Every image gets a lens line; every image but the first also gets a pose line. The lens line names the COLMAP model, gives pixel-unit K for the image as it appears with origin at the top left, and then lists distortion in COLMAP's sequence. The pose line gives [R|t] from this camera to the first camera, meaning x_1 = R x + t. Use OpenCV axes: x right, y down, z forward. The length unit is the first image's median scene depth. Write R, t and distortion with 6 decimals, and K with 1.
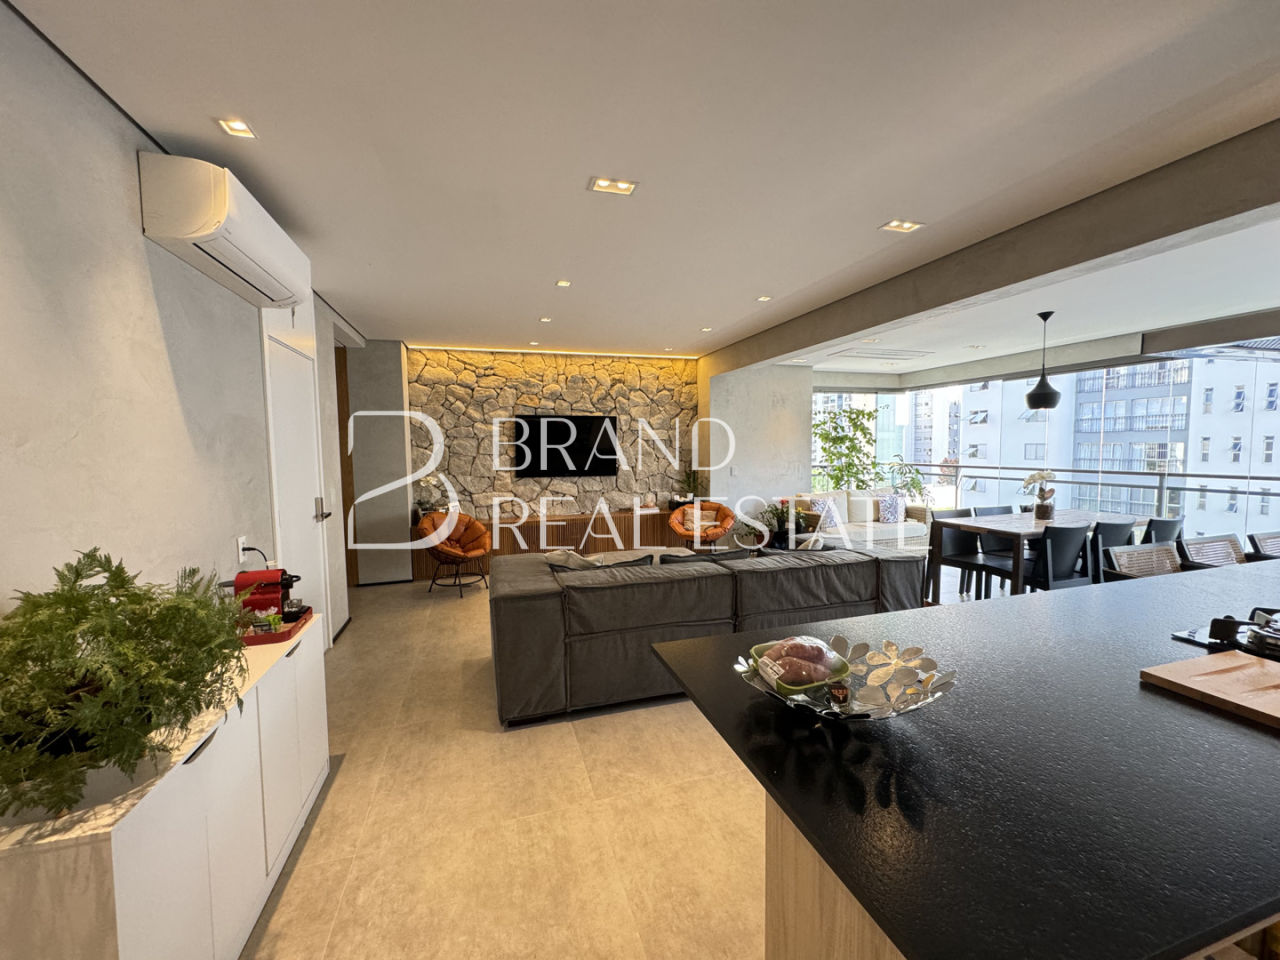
lens RADIAL K [[511.8, 0, 639.3], [0, 511.8, 479.7], [0, 0, 1]] dist [0.002895, 0.000329]
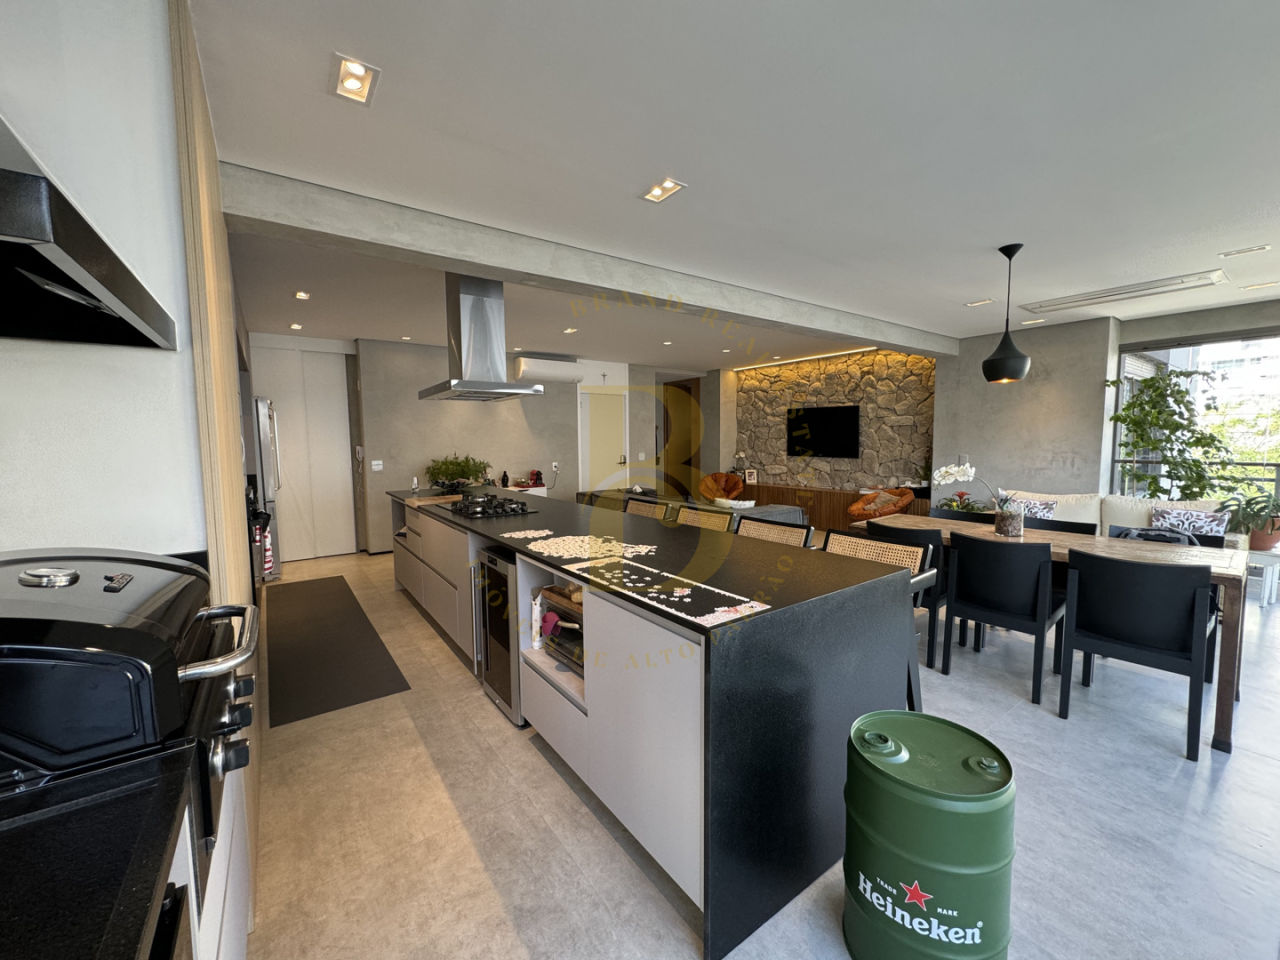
lens RADIAL K [[511.8, 0, 639.8], [0, 511.8, 479.3], [0, 0, 1]] dist [0.002895, 0.000329]
pose [[0.320245, 0.086637, -0.943365, 0.876297], [-0.058496, 0.995718, 0.071587, -0.014514], [0.945527, 0.032257, 0.323942, 0.186968]]
